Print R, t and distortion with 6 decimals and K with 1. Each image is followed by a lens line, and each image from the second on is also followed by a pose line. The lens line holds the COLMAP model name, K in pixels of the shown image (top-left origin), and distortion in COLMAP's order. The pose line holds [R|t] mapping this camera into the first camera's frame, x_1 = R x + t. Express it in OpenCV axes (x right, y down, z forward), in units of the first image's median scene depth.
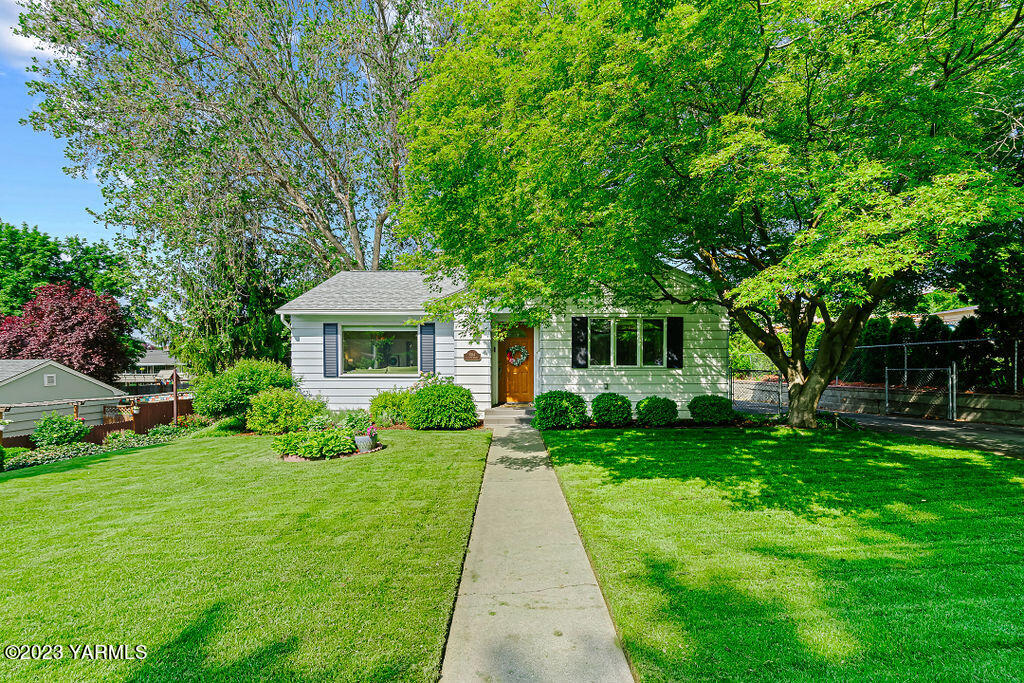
lens RADIAL K [[453.6, 0, 524.1], [0, 453.6, 364.2], [0, 0, 1]] dist [0.000345, 0.000013]
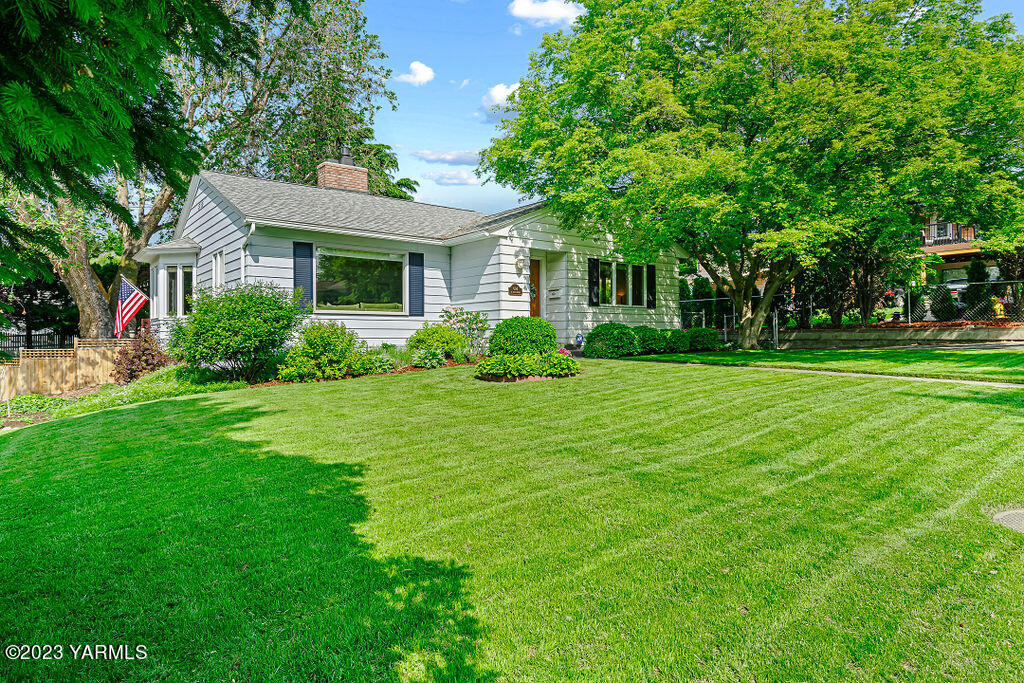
lens RADIAL K [[601.8, 0, 513.3], [0, 601.8, 338.4], [0, 0, 1]] dist [0.002987, 0.000003]
pose [[0.797694, -0.004688, 0.603044, -0.891764], [0.000862, 0.999978, 0.006633, 0.076262], [-0.603061, -0.004771, 0.797680, -0.026962]]
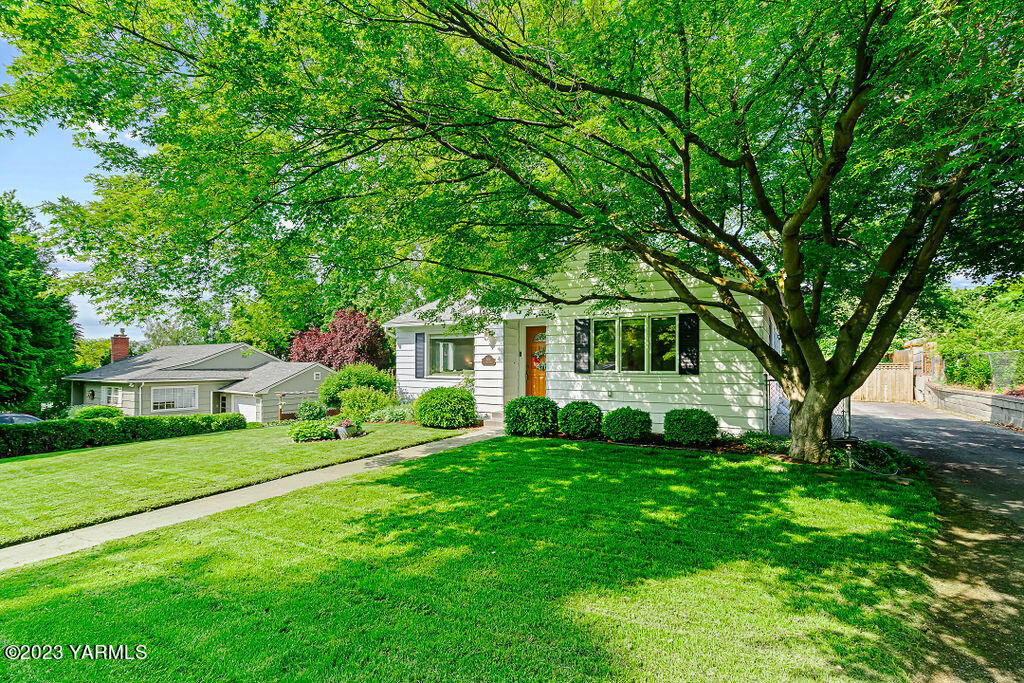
lens RADIAL K [[453.6, 0, 521.4], [0, 453.6, 350.7], [0, 0, 1]] dist [0.000345, 0.000013]
pose [[0.862470, -0.012839, -0.505945, 0.490334], [-0.002210, 0.999573, -0.029133, -0.011172], [0.506103, 0.026245, 0.862074, 0.120618]]
